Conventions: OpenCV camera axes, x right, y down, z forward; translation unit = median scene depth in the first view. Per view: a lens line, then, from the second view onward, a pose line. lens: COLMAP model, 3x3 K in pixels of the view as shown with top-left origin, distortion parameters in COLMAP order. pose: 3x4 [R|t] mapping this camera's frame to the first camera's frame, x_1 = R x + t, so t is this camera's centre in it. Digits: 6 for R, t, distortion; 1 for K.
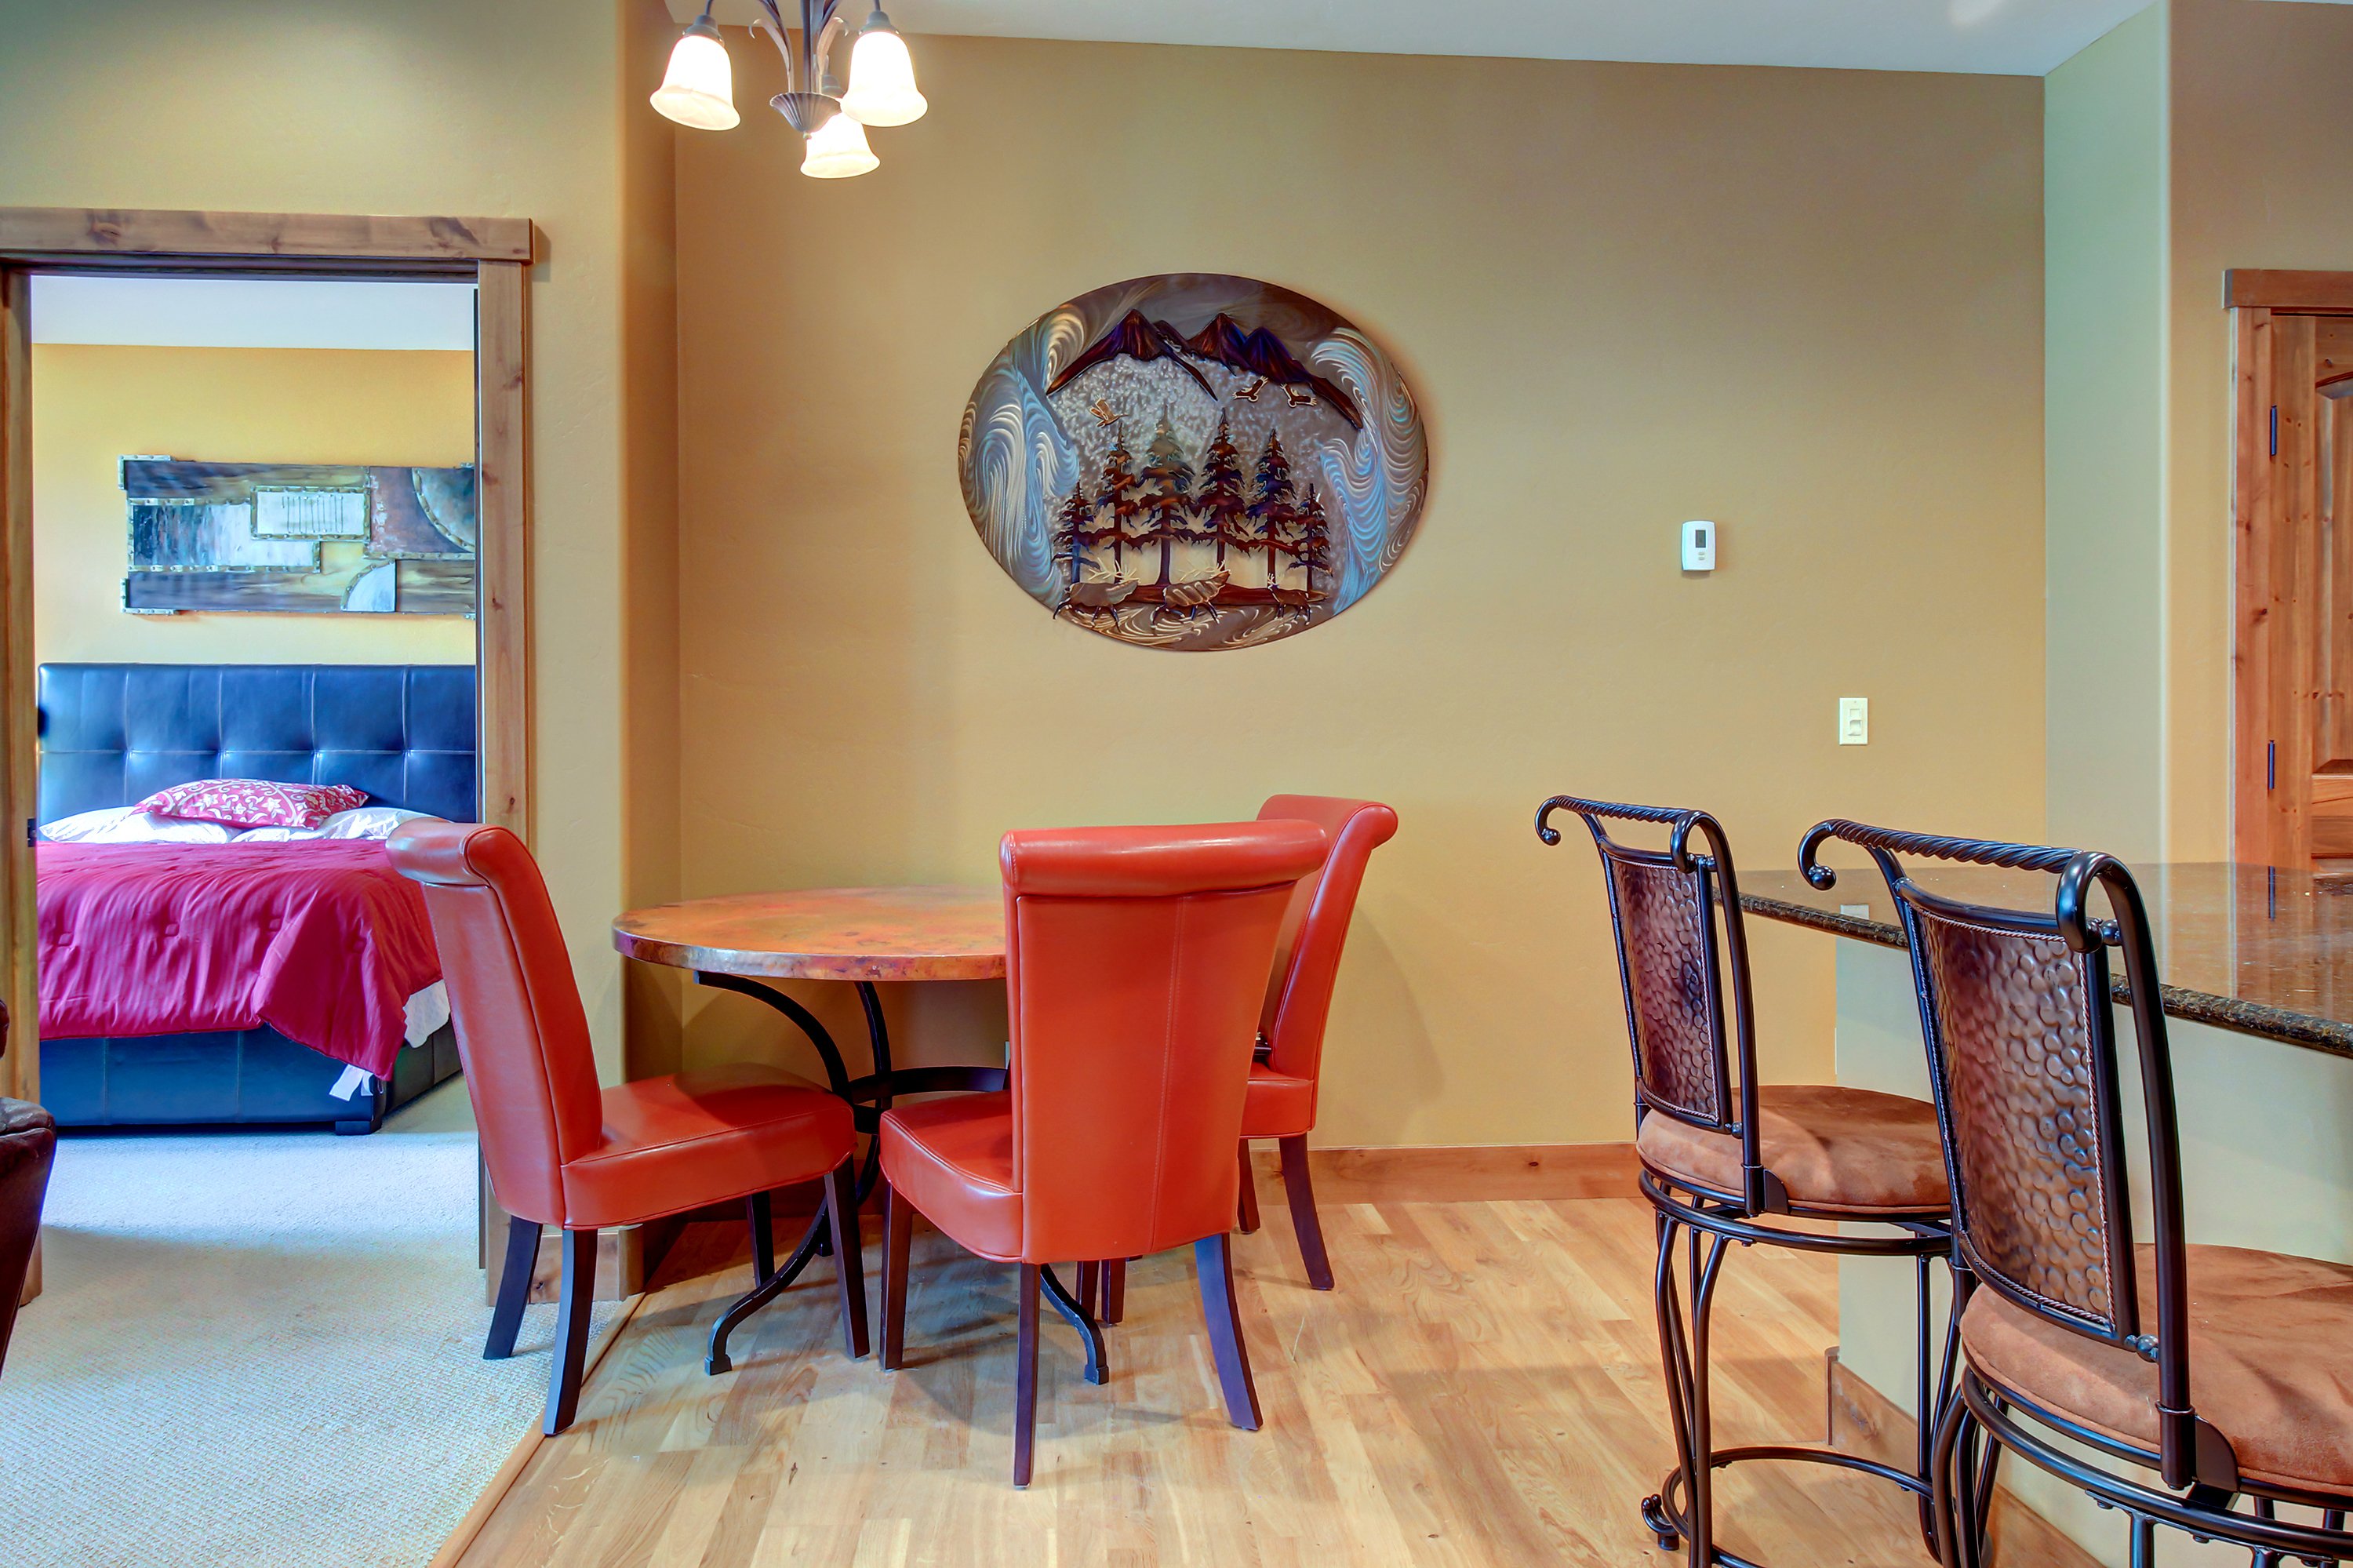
lens RADIAL K [[1634.9, 0, 1189.2], [0, 1634.9, 746.1], [0, 0, 1]] dist [0.014647, -0.000504]
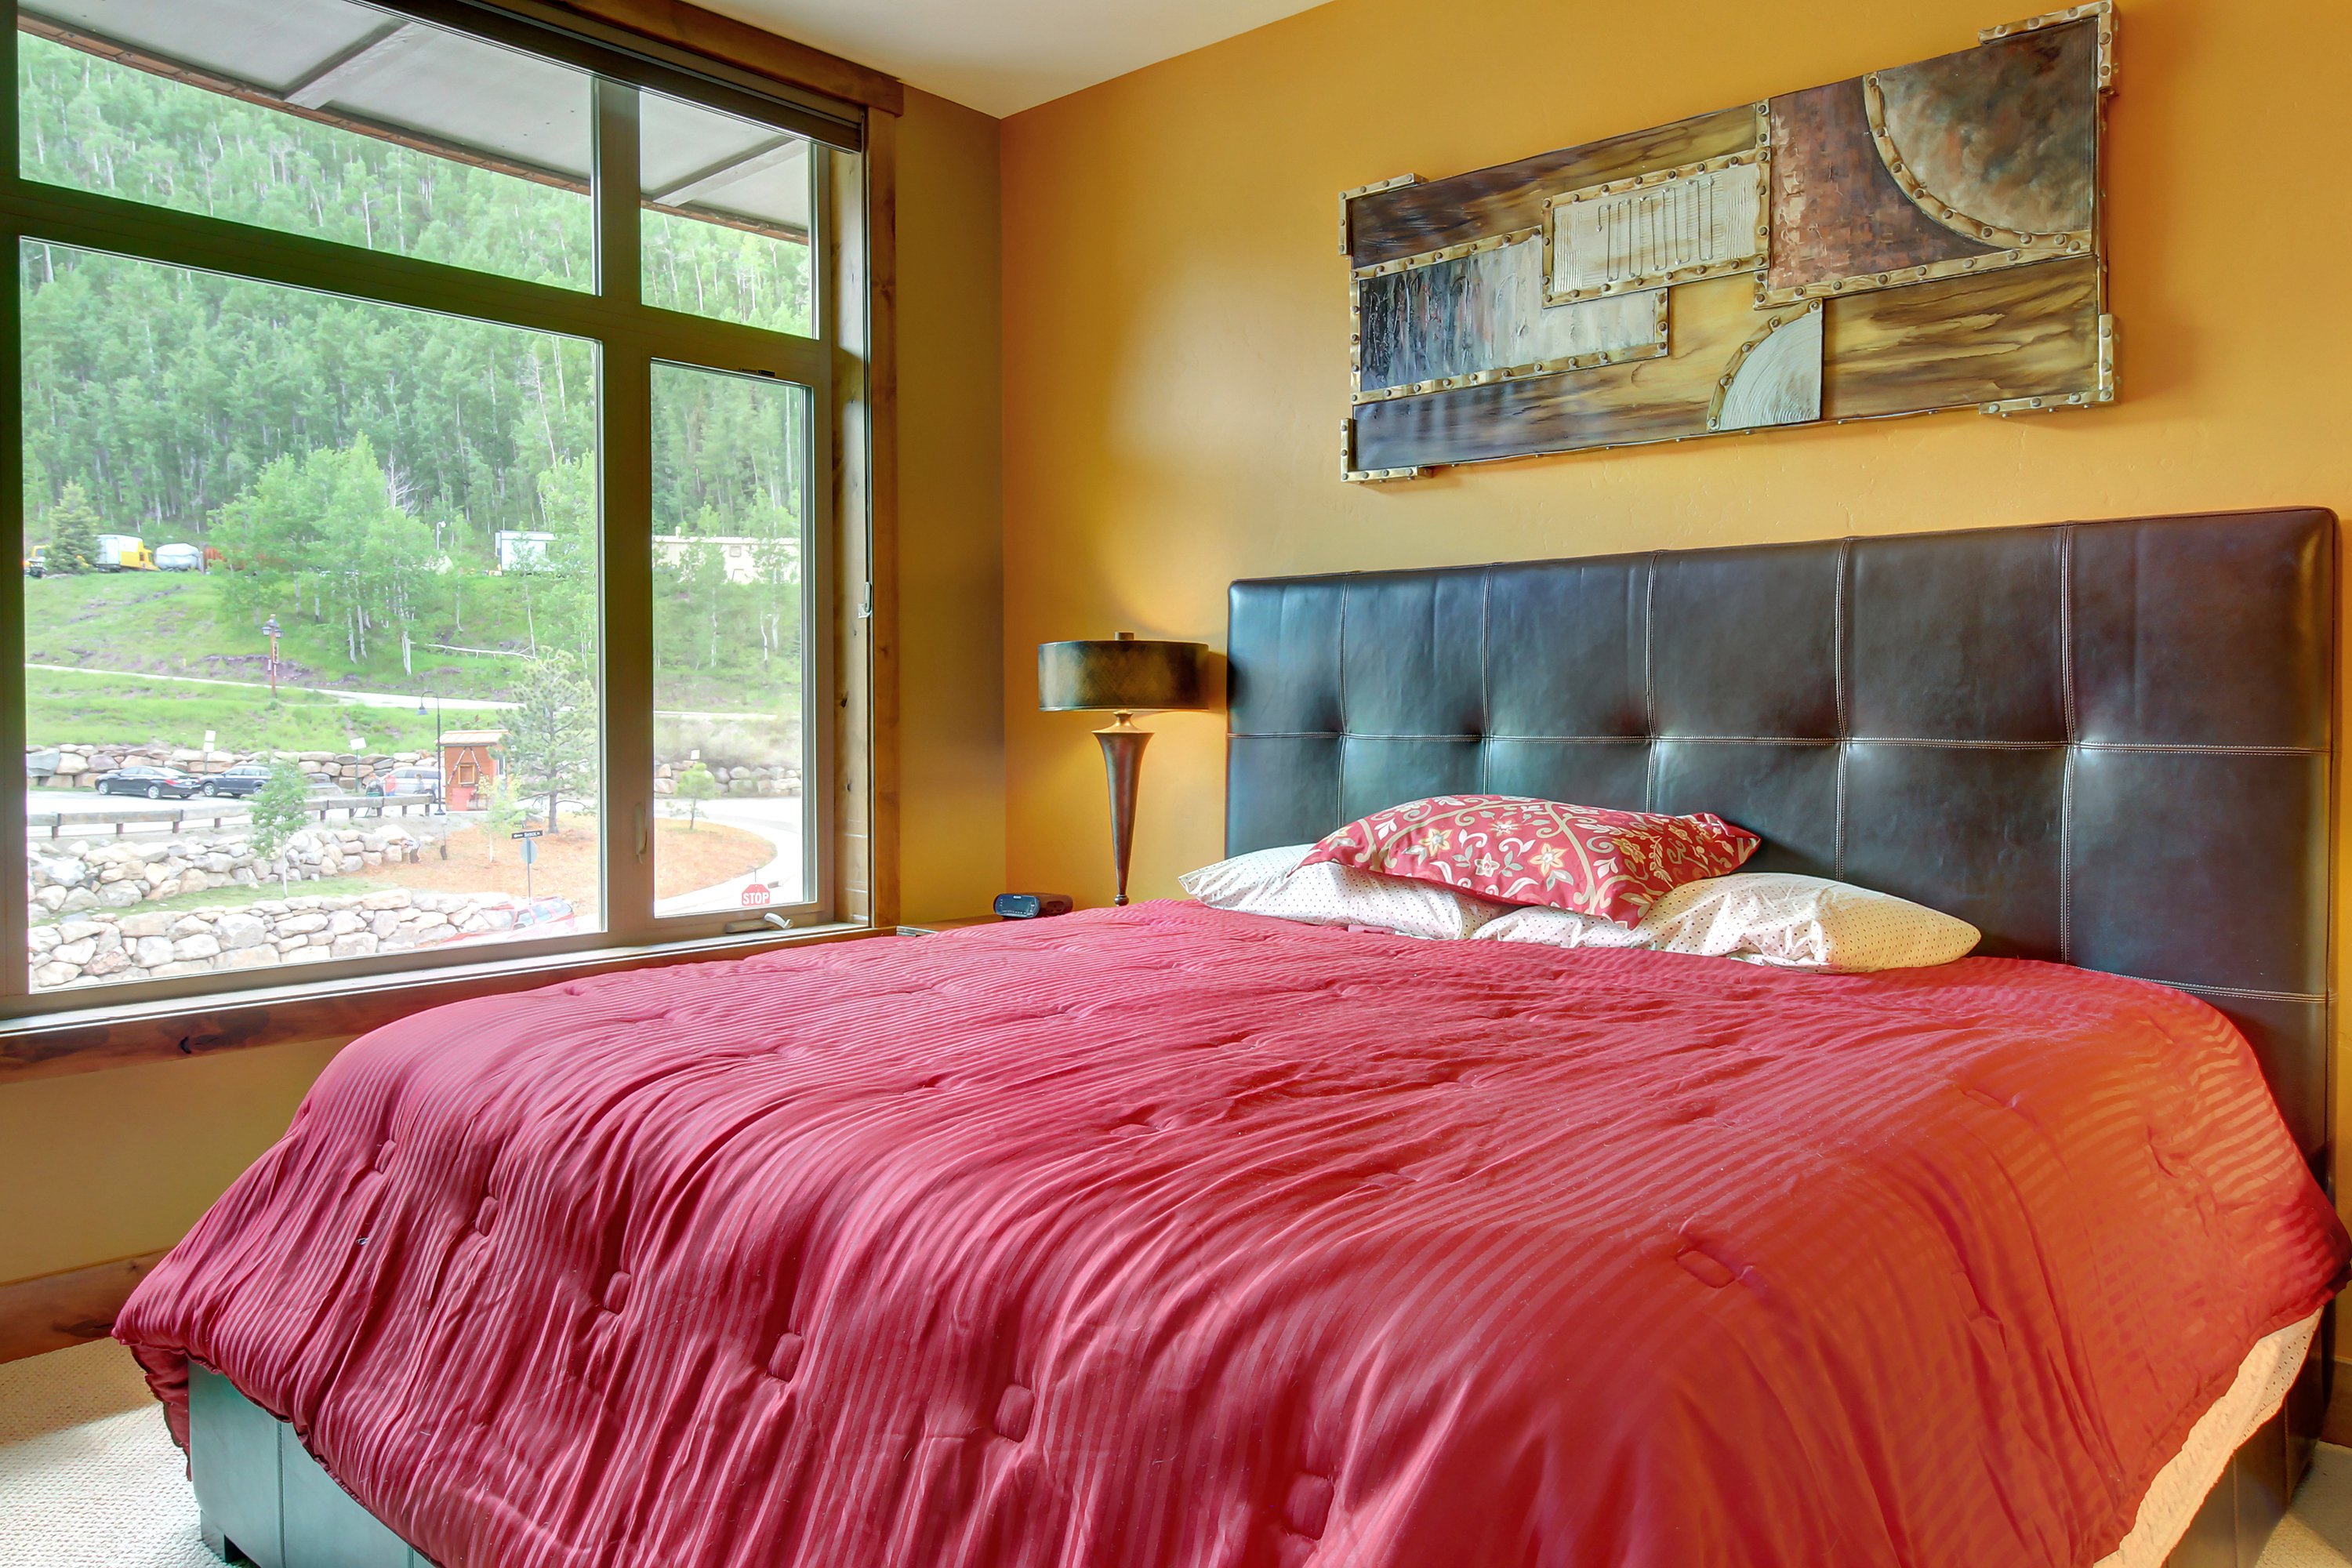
lens RADIAL K [[1665.0, 0, 1181.4], [0, 1665.0, 746.8], [0, 0, 1]] dist [0.000896, 0.004873]
pose [[0.683281, 0.013863, -0.730024, -0.279082], [-0.003629, 0.999872, 0.015590, -0.001104], [0.730147, -0.008003, 0.683244, 0.579472]]
